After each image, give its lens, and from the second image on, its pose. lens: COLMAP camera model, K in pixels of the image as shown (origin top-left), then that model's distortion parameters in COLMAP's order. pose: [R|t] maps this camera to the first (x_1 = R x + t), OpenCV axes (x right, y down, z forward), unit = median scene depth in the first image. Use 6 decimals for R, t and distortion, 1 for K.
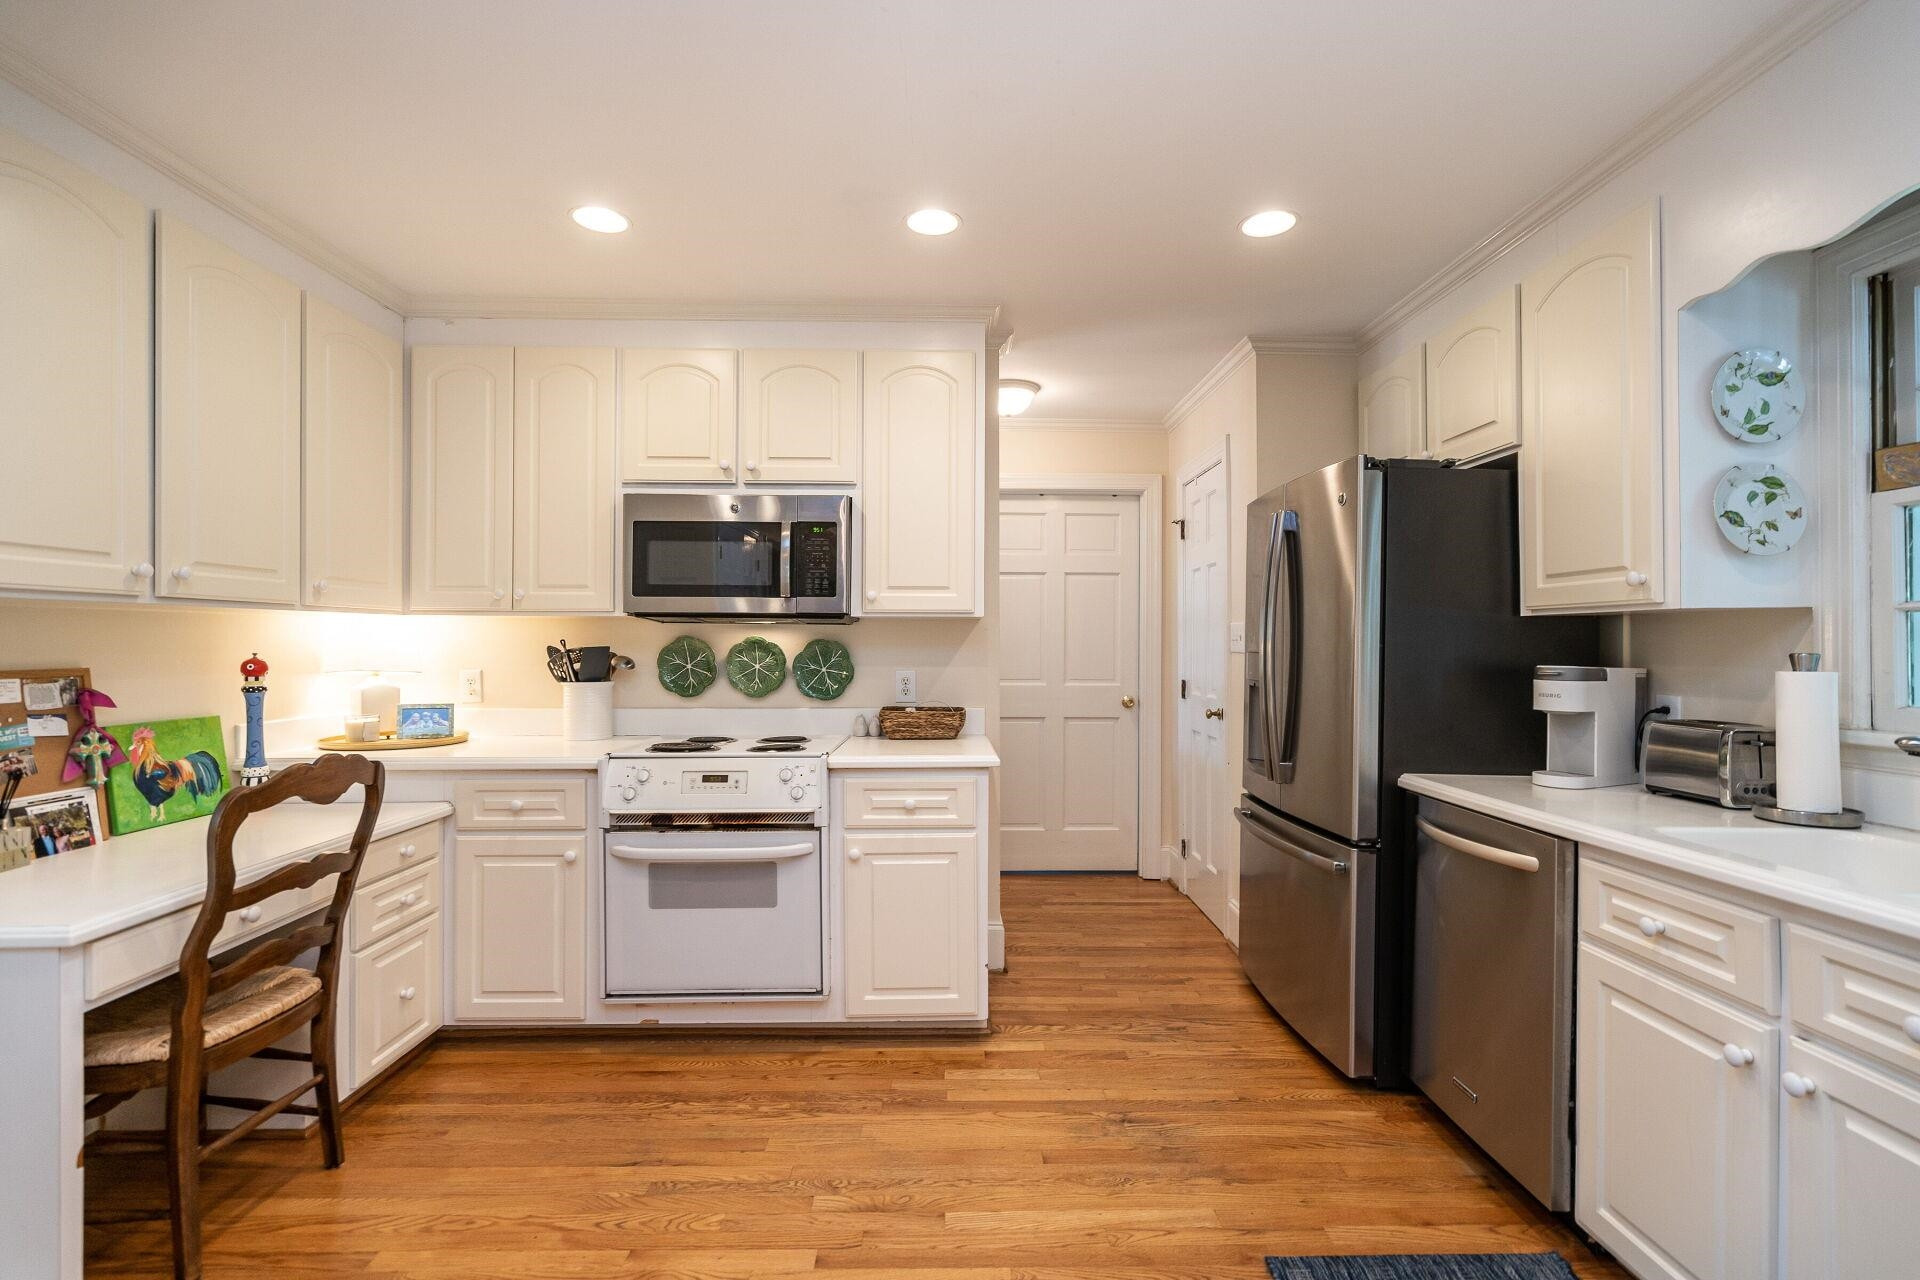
lens RADIAL K [[871.4, 0, 966.0], [0, 871.4, 640.9], [0, 0, 1]] dist [-0.001241, 0.000152]
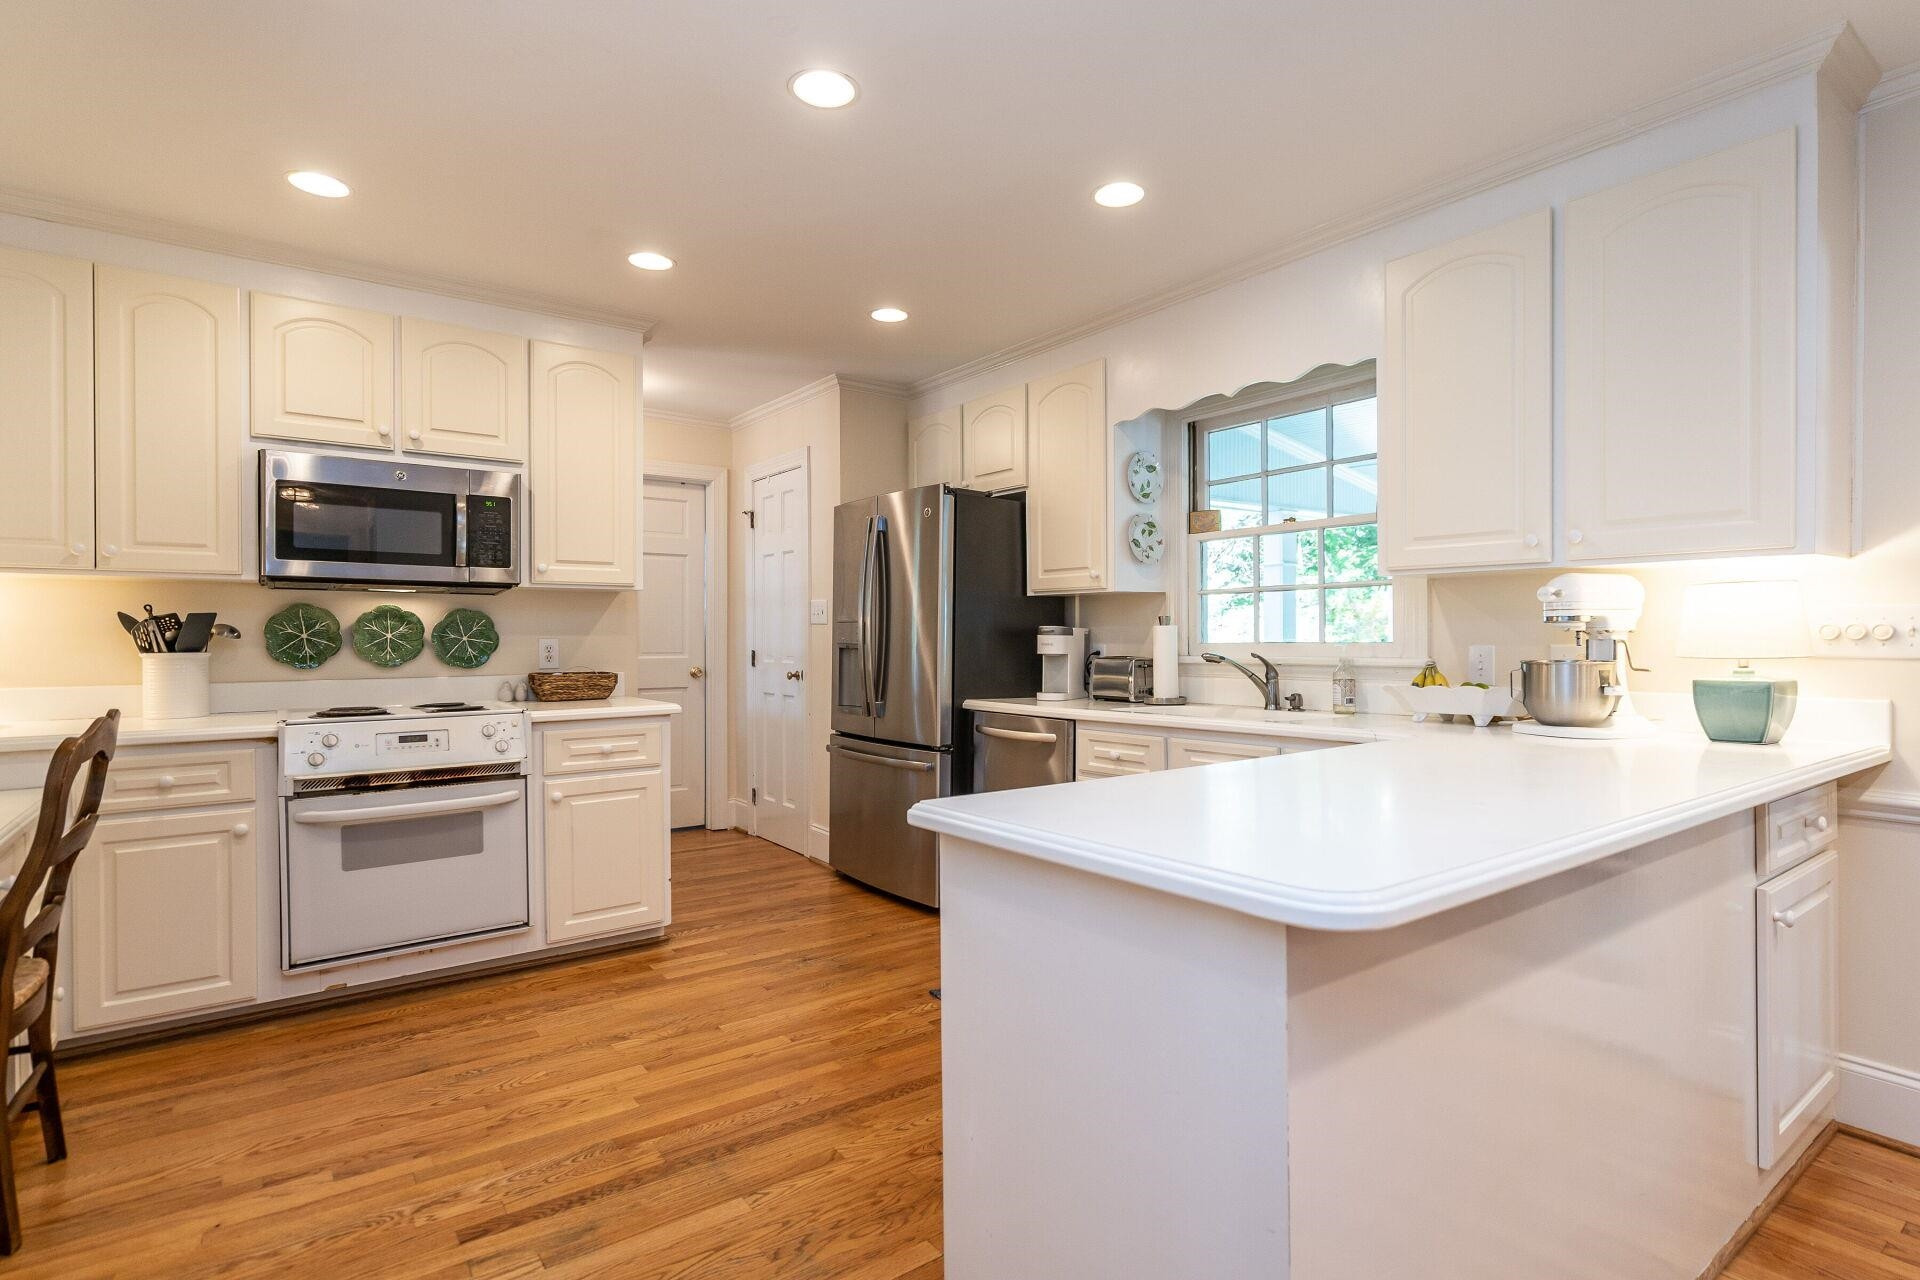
lens RADIAL K [[938.9, 0, 960.0], [0, 938.9, 640.0], [0, 0, 1]] dist [0.000084, 0.000240]
pose [[0.820643, -0.007735, 0.571389, -0.393596], [0.001354, 0.999932, 0.011592, 0.028660], [-0.571440, -0.008740, 0.820597, -0.293071]]
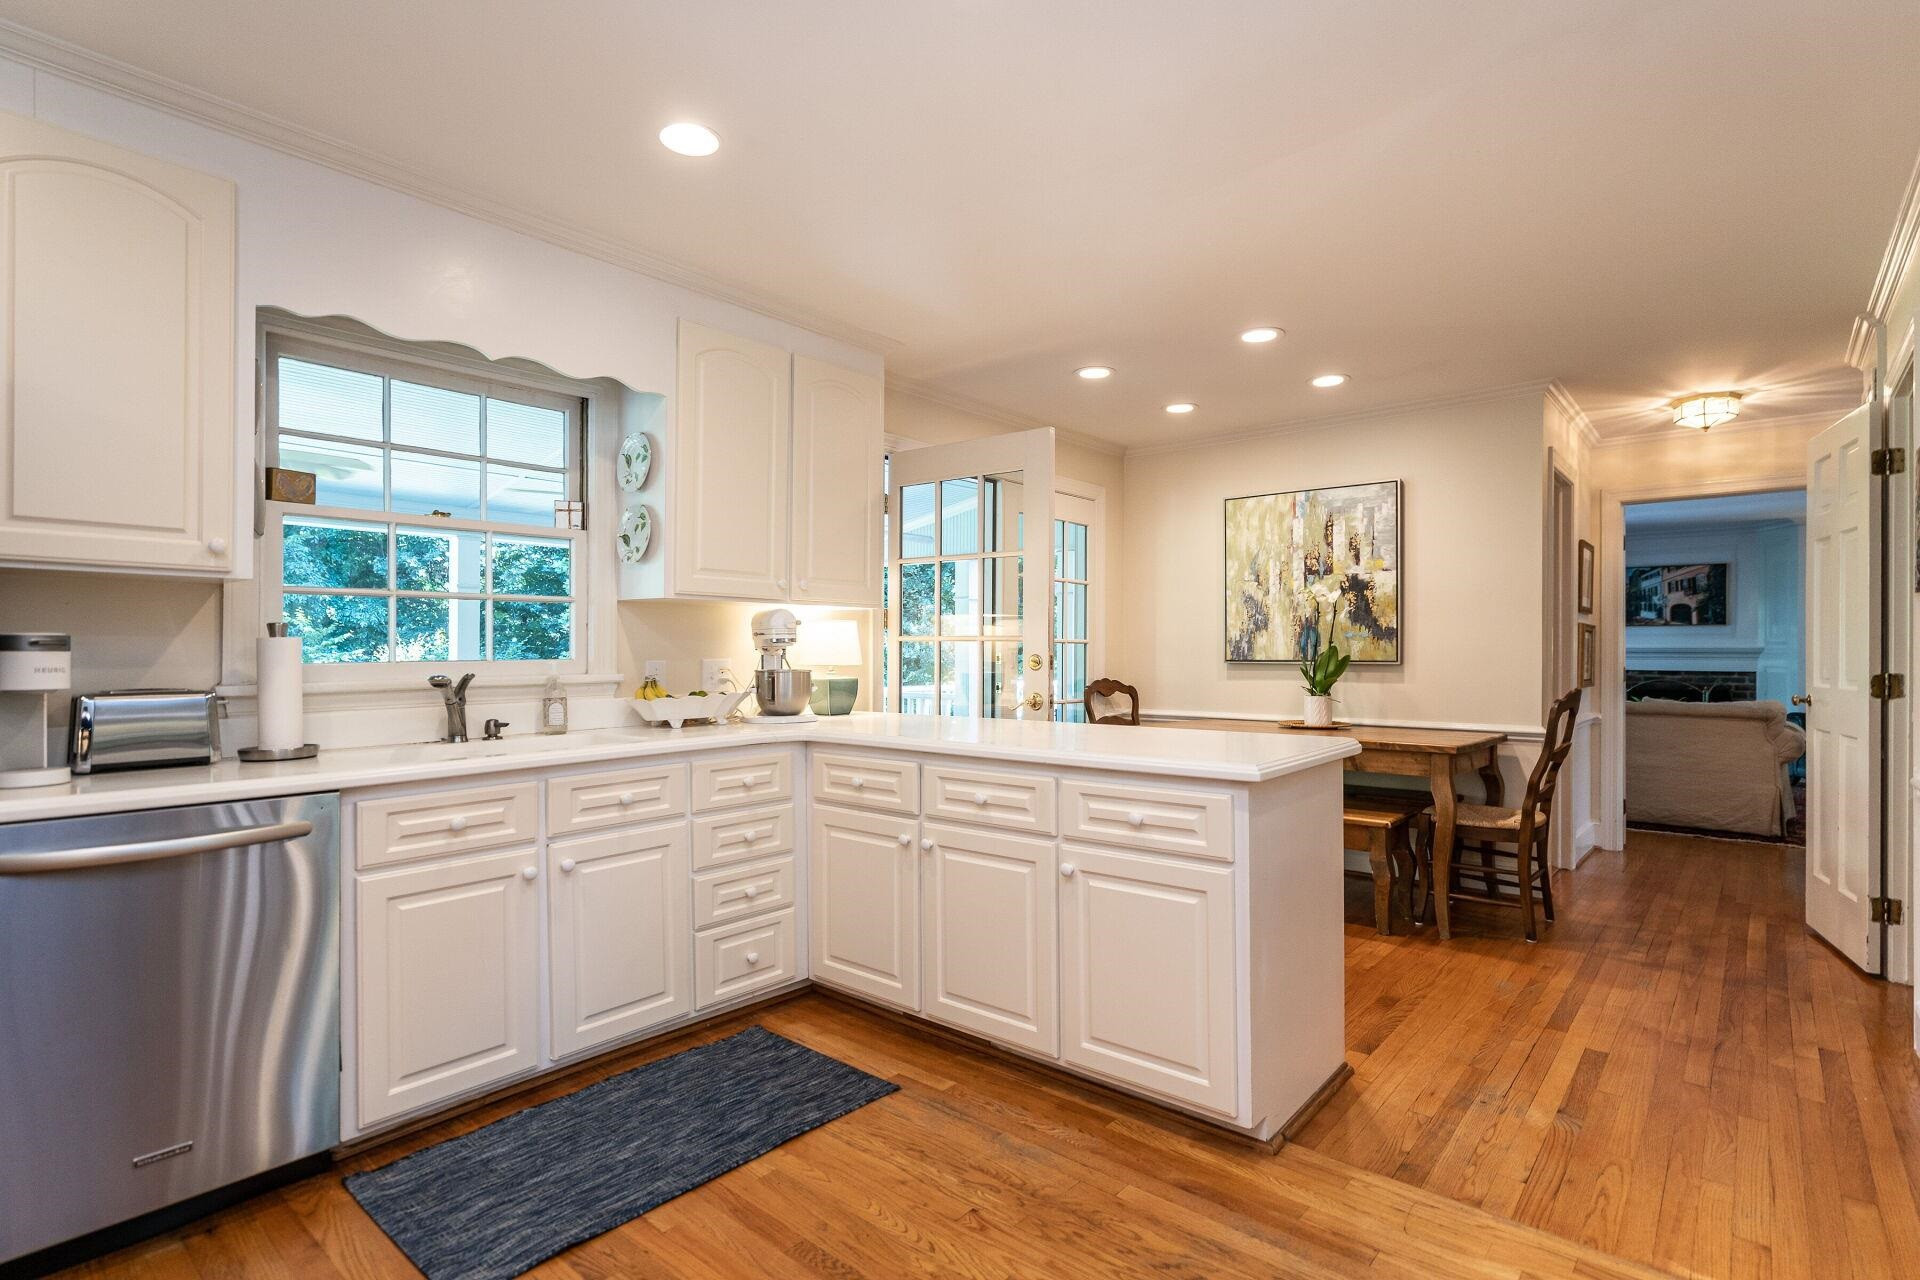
lens RADIAL K [[980.7, 0, 917.4], [0, 980.7, 649.9], [0, 0, 1]] dist [-0.003768, -0.000184]
pose [[-0.738173, -0.001063, 0.674611, -0.440471], [-0.004711, 0.999983, -0.003579, 0.035631], [-0.674595, -0.005820, -0.738165, 0.949328]]
